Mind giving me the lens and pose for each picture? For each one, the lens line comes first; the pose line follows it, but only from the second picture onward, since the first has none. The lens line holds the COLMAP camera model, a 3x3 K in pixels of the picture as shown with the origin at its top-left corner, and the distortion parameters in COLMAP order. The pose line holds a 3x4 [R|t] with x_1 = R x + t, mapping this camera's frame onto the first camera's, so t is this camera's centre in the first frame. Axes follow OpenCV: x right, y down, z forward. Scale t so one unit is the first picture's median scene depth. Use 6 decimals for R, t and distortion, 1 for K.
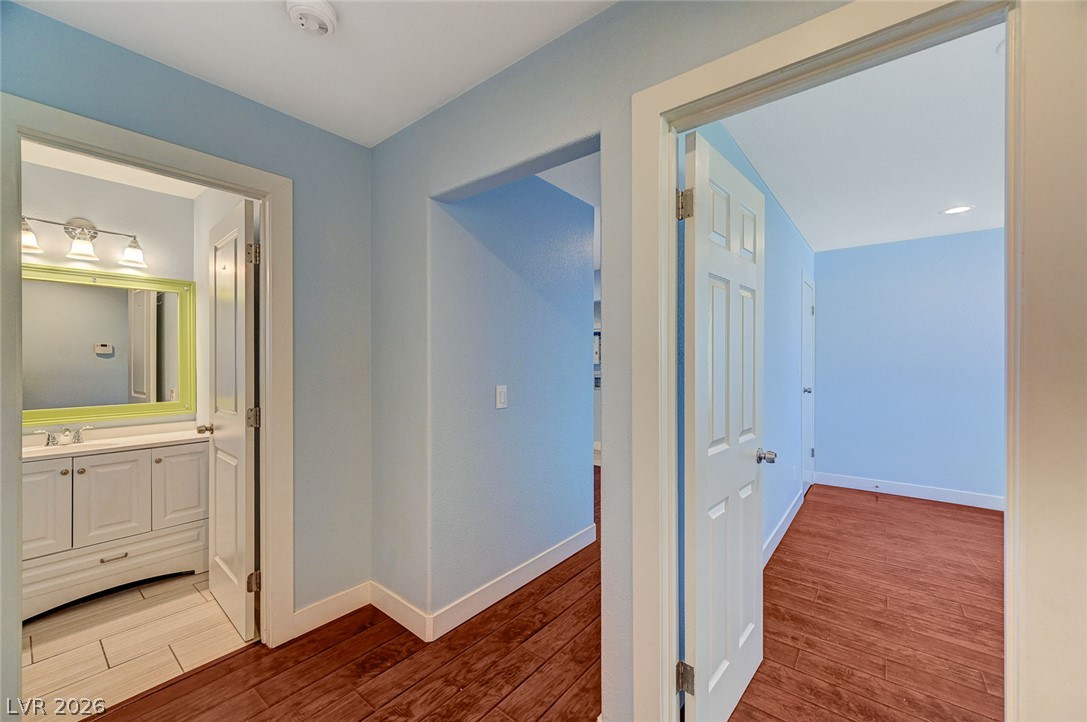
lens RADIAL K [[429.4, 0, 549.5], [0, 429.4, 361.8], [0, 0, 1]] dist [0.002939, -0.000300]
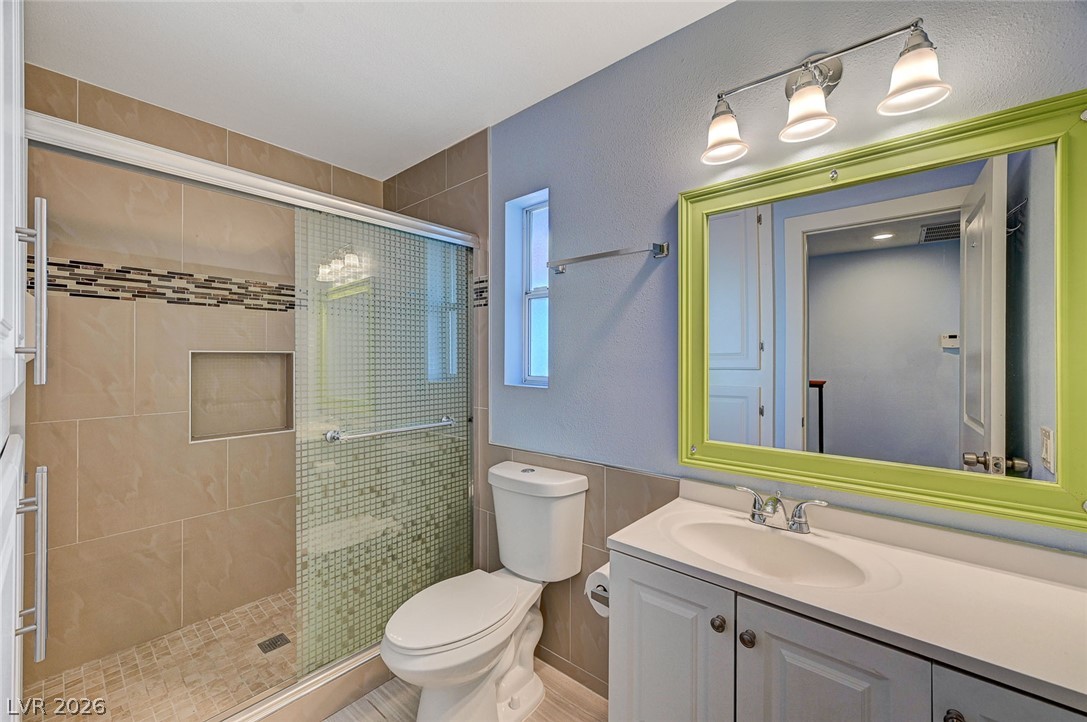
lens RADIAL K [[429.4, 0, 542.8], [0, 429.4, 358.7], [0, 0, 1]] dist [0.002939, -0.000300]
pose [[-0.038726, 0.005291, -0.999236, -0.631618], [-0.007008, 0.999960, 0.005566, 0.000059], [0.999225, 0.007218, -0.038688, 0.754554]]
